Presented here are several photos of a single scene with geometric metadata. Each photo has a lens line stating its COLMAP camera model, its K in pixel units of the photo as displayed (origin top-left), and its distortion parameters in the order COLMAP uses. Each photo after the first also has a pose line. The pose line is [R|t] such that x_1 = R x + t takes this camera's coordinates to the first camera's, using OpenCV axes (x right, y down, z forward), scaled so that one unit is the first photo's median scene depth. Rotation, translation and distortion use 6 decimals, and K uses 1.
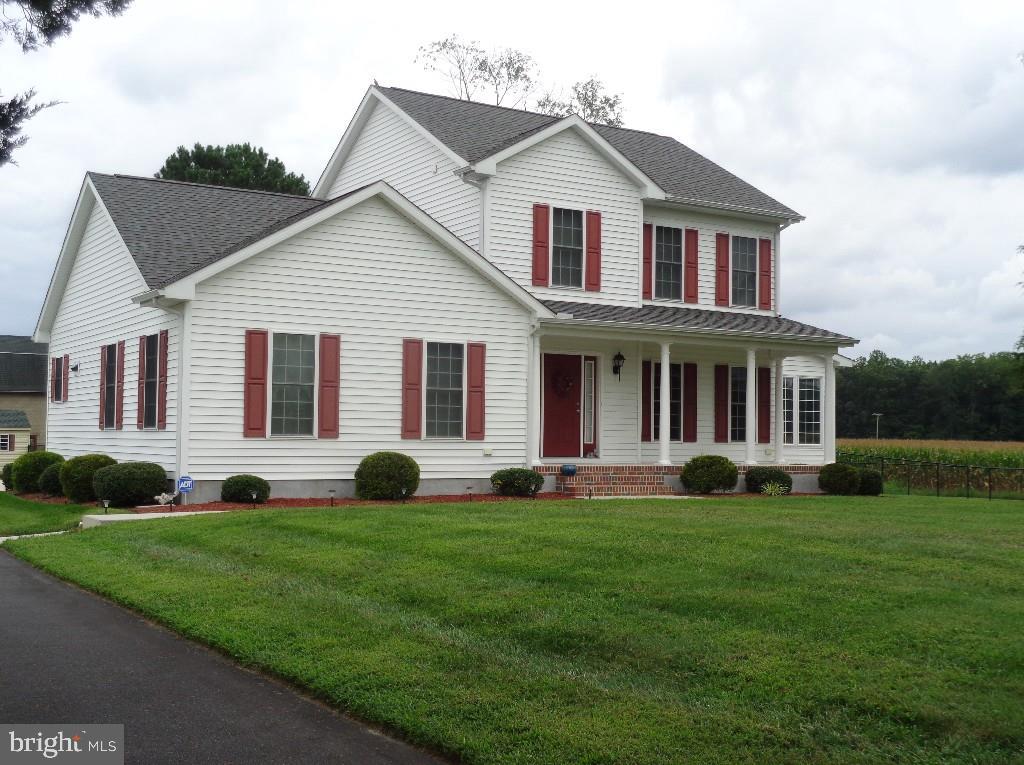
lens RADIAL K [[1231.9, 0, 515.1], [0, 1231.9, 393.1], [0, 0, 1]] dist [-0.028025, 0.000000]
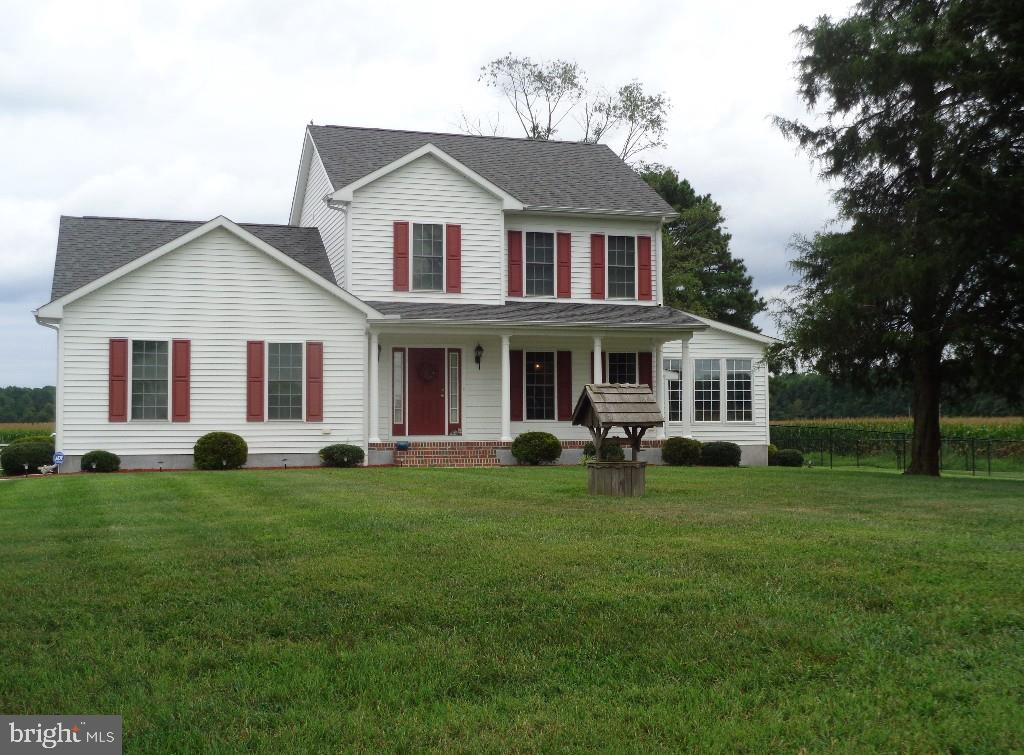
lens RADIAL K [[1231.9, 0, 505.4], [0, 1231.9, 374.6], [0, 0, 1]] dist [-0.028025, 0.000000]
pose [[0.968811, -0.024772, -0.246561, 0.397638], [0.024265, 0.999693, -0.005096, 0.002130], [0.246611, -0.001046, 0.969114, -0.119291]]
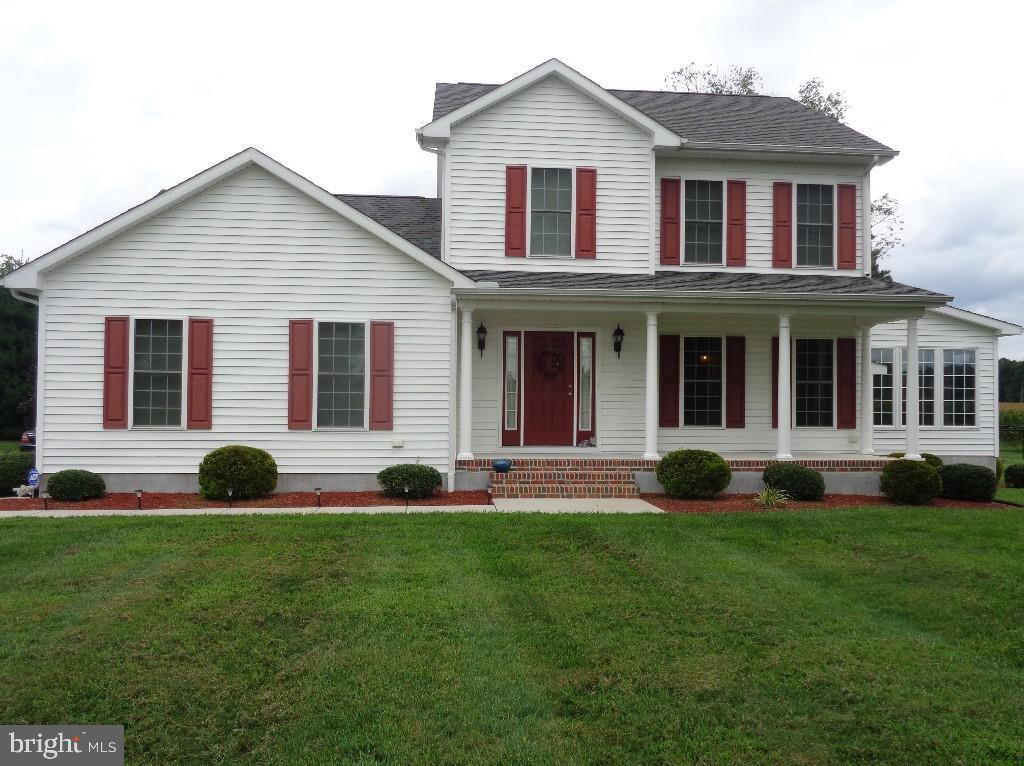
lens RADIAL K [[813.4, 0, 509.7], [0, 813.4, 387.5], [0, 0, 1]] dist [-0.012322, -0.005137]
pose [[0.892032, -0.009638, -0.451870, 0.278208], [0.018735, 0.999702, 0.015662, -0.000347], [0.451584, -0.022437, 0.891946, 0.453793]]
